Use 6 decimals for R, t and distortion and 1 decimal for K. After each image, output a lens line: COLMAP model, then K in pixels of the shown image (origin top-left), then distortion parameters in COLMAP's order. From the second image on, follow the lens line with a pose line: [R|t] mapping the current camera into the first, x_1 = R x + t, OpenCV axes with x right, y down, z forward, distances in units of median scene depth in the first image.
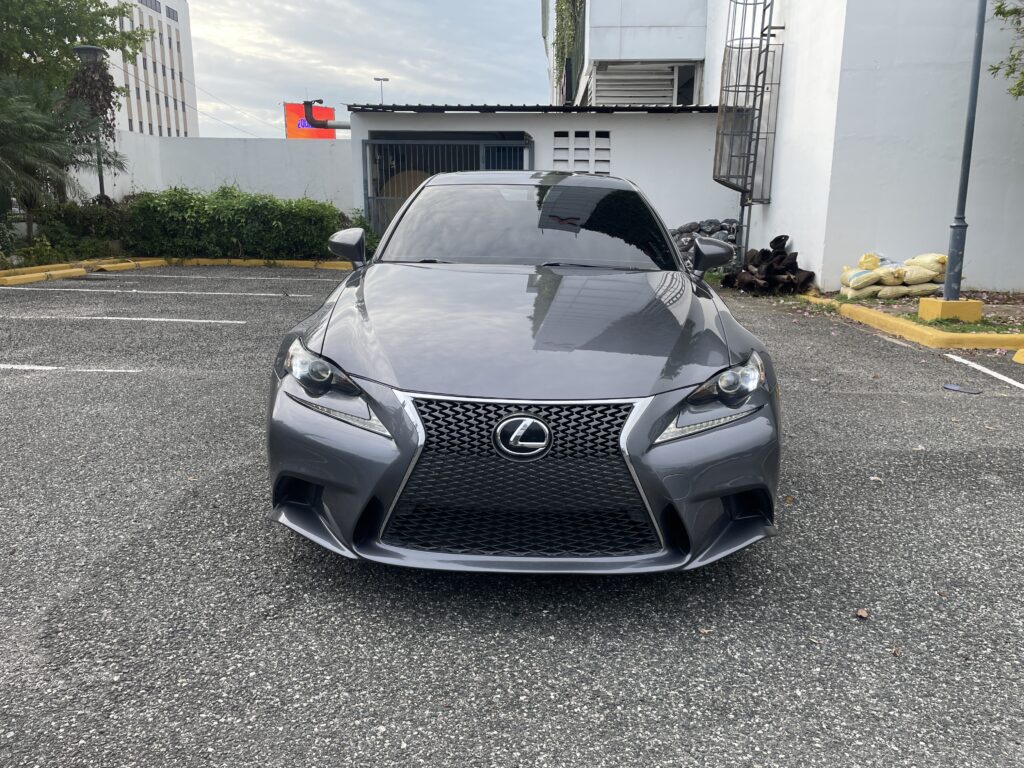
lens RADIAL K [[771.2, 0, 520.2], [0, 771.2, 367.1], [0, 0, 1]] dist [0.092232, -0.115645]
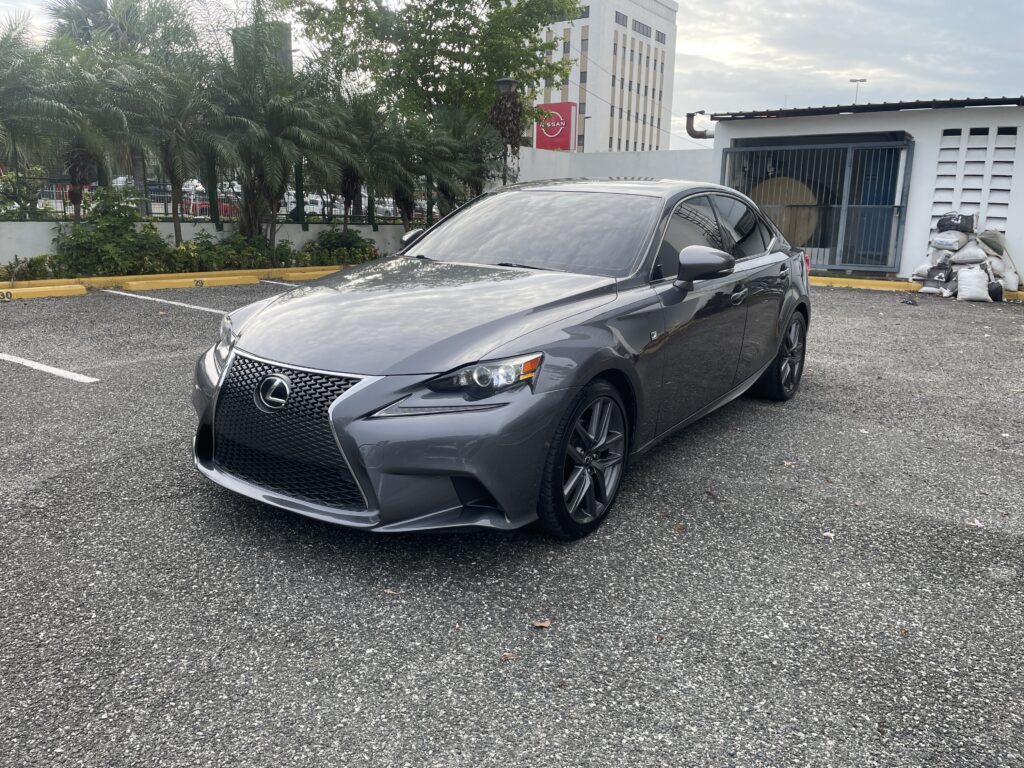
lens RADIAL K [[771.2, 0, 520.2], [0, 771.2, 367.1], [0, 0, 1]] dist [0.092232, -0.115645]
pose [[0.840383, 0.117222, -0.529165, 0.169035], [-0.123118, 0.992096, 0.024244, -0.004911], [0.527824, 0.044776, 0.848173, 0.026739]]
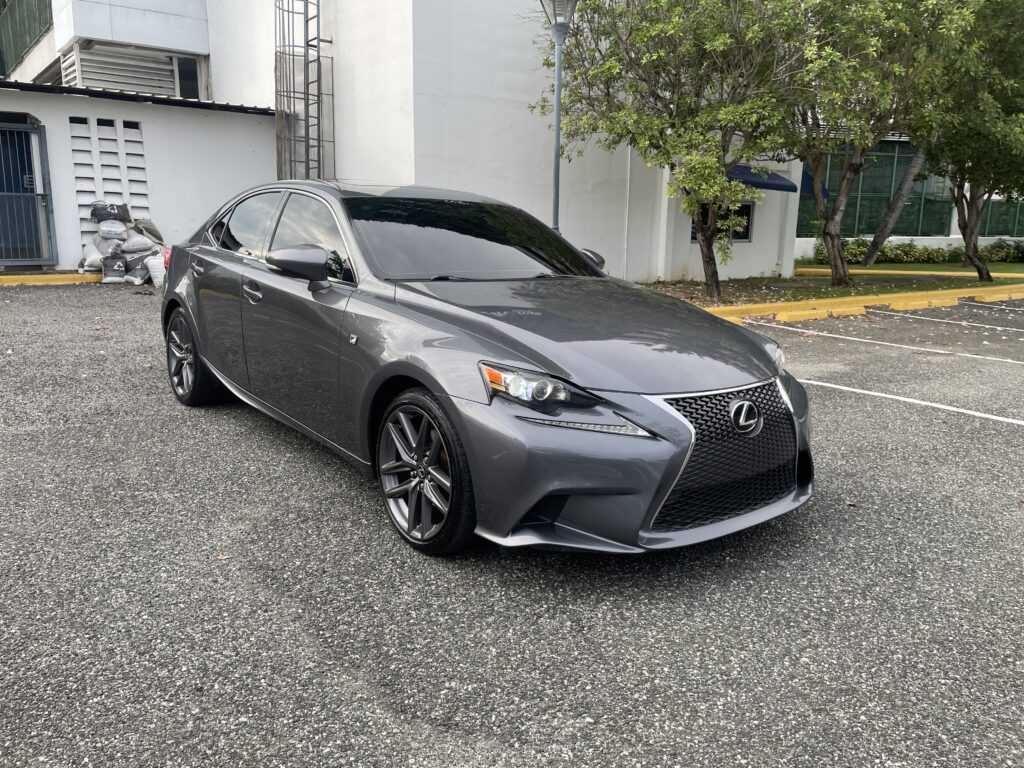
lens RADIAL K [[771.2, 0, 520.2], [0, 771.2, 367.1], [0, 0, 1]] dist [0.092232, -0.115645]
pose [[0.766224, -0.111998, 0.632737, -0.180527], [0.111927, 0.992903, 0.040209, -0.013581], [-0.632750, 0.040011, 0.773322, 0.045319]]
